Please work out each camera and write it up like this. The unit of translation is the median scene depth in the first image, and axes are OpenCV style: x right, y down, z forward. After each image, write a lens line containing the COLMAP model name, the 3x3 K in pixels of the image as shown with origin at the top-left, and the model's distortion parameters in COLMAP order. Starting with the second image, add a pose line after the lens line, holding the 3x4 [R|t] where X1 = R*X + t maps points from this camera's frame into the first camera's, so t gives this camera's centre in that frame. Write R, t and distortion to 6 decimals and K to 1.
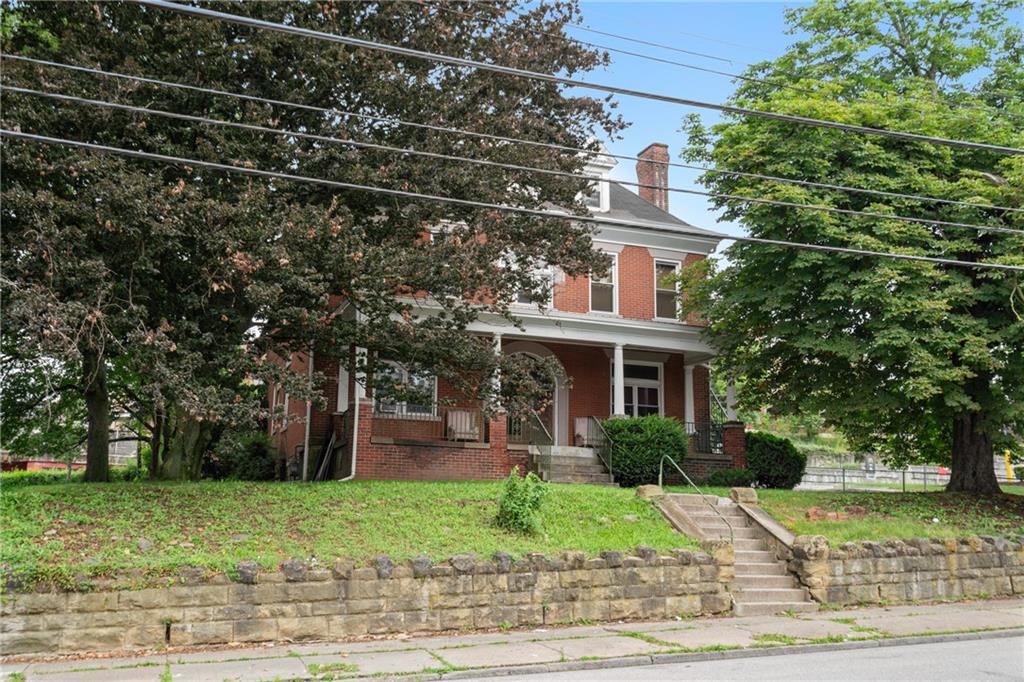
lens RADIAL K [[1077.4, 0, 509.9], [0, 1077.4, 341.5], [0, 0, 1]] dist [-0.005340, 0.000000]
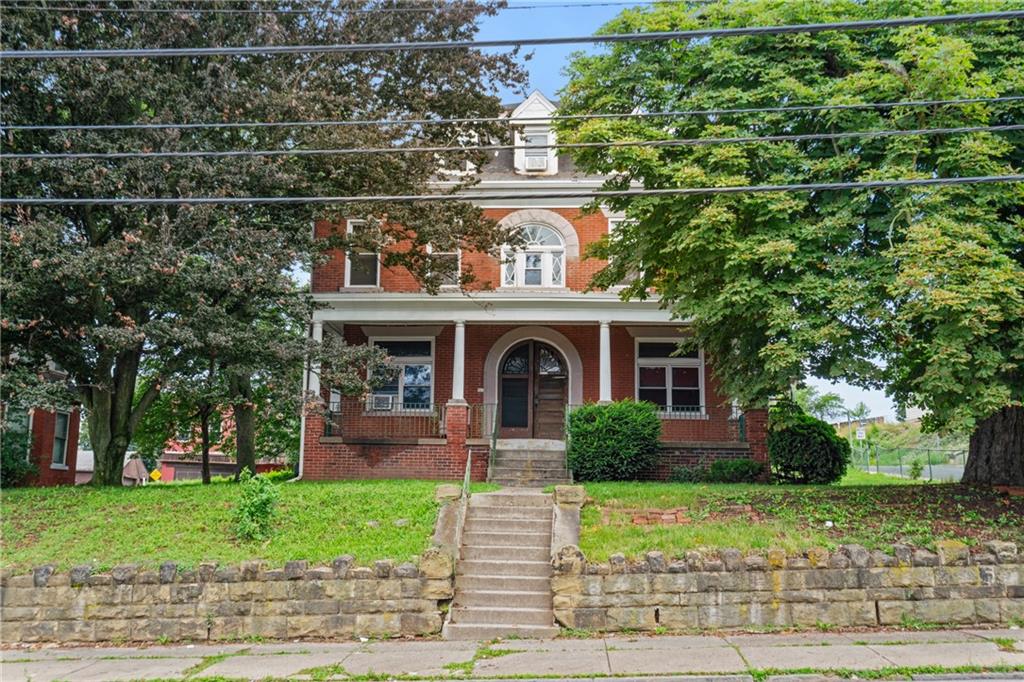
lens RADIAL K [[1077.4, 0, 511.7], [0, 1077.4, 340.6], [0, 0, 1]] dist [-0.005340, 0.000000]
pose [[0.907312, -0.069292, -0.414708, 0.631439], [0.072676, 0.997326, -0.007637, 0.030523], [0.414129, -0.023210, 0.909922, 0.256948]]
